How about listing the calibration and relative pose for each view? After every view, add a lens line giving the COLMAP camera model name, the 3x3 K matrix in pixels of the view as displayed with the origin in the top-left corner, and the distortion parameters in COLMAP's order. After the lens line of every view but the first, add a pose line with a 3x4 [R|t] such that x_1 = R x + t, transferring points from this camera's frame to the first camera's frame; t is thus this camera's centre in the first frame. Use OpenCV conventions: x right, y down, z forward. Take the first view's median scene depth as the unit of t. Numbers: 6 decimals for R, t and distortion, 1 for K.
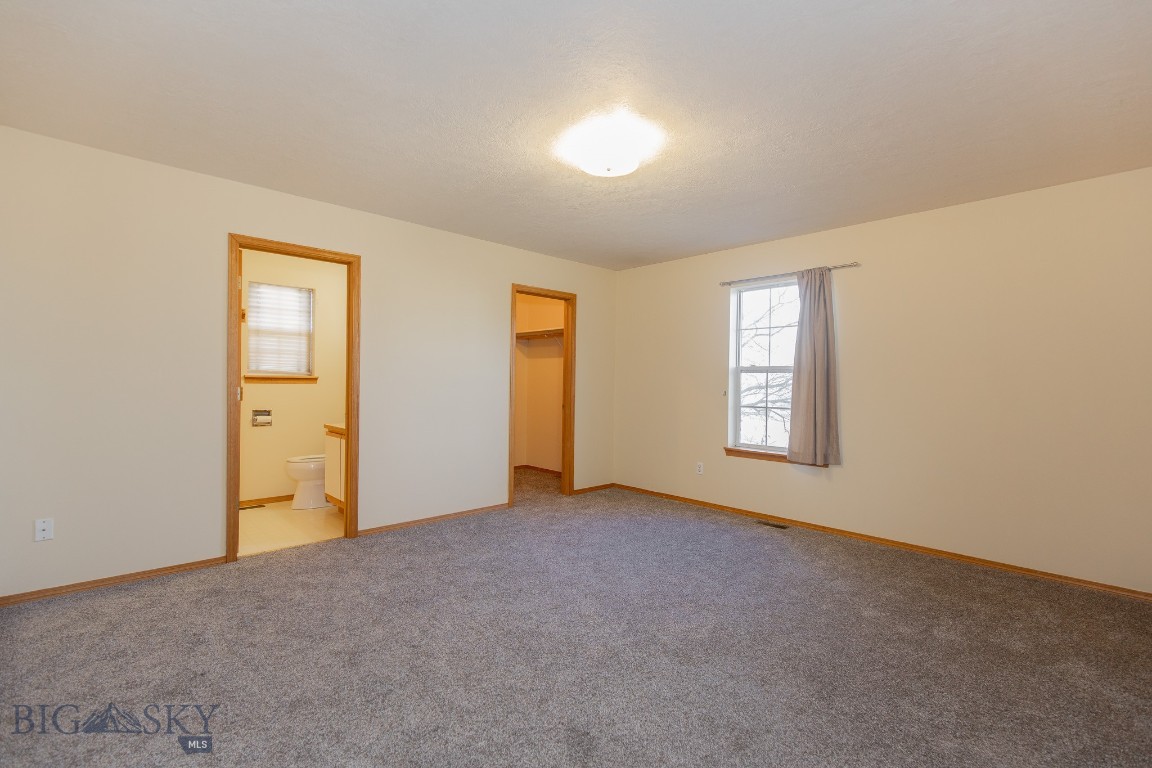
lens RADIAL K [[515.3, 0, 576.0], [0, 515.3, 384.0], [0, 0, 1]] dist [0.004143, -0.000456]
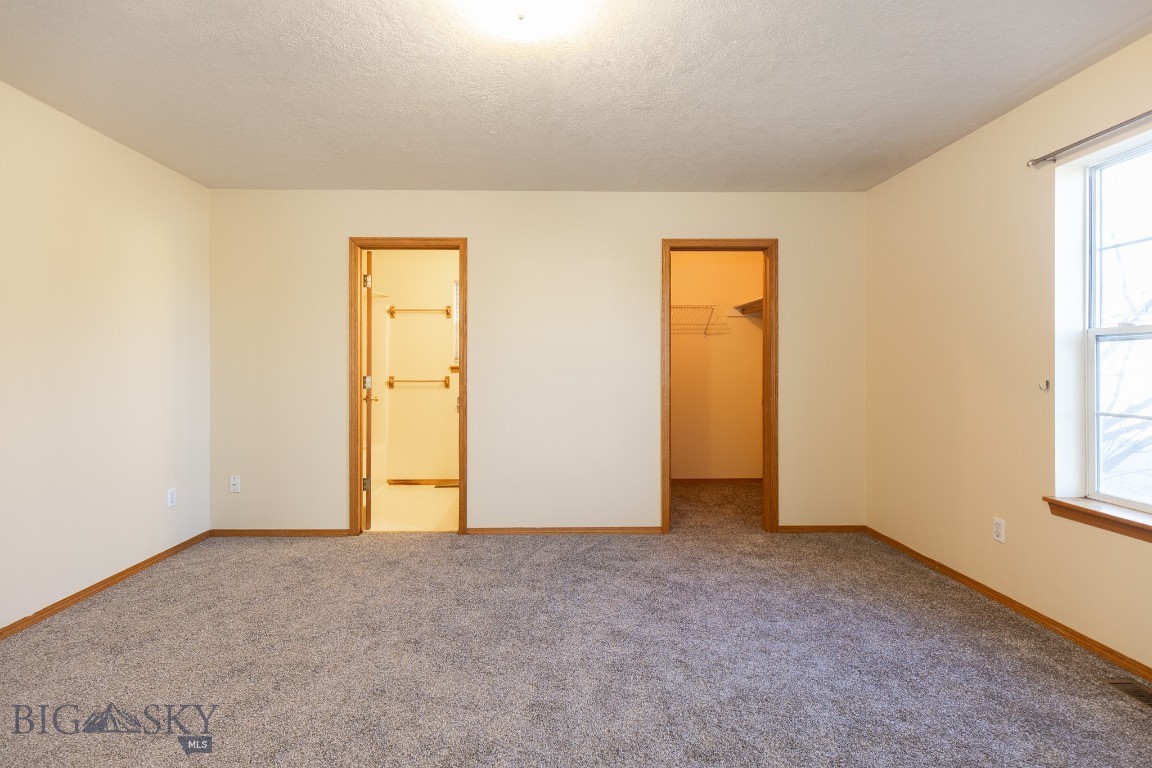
lens RADIAL K [[531.9, 0, 573.6], [0, 531.9, 356.6], [0, 0, 1]] dist [0.004212, 0.000084]
pose [[0.735083, -0.025285, -0.677506, 0.336849], [0.009754, 0.999595, -0.026722, -0.000348], [0.677907, 0.013035, 0.735032, 0.359287]]
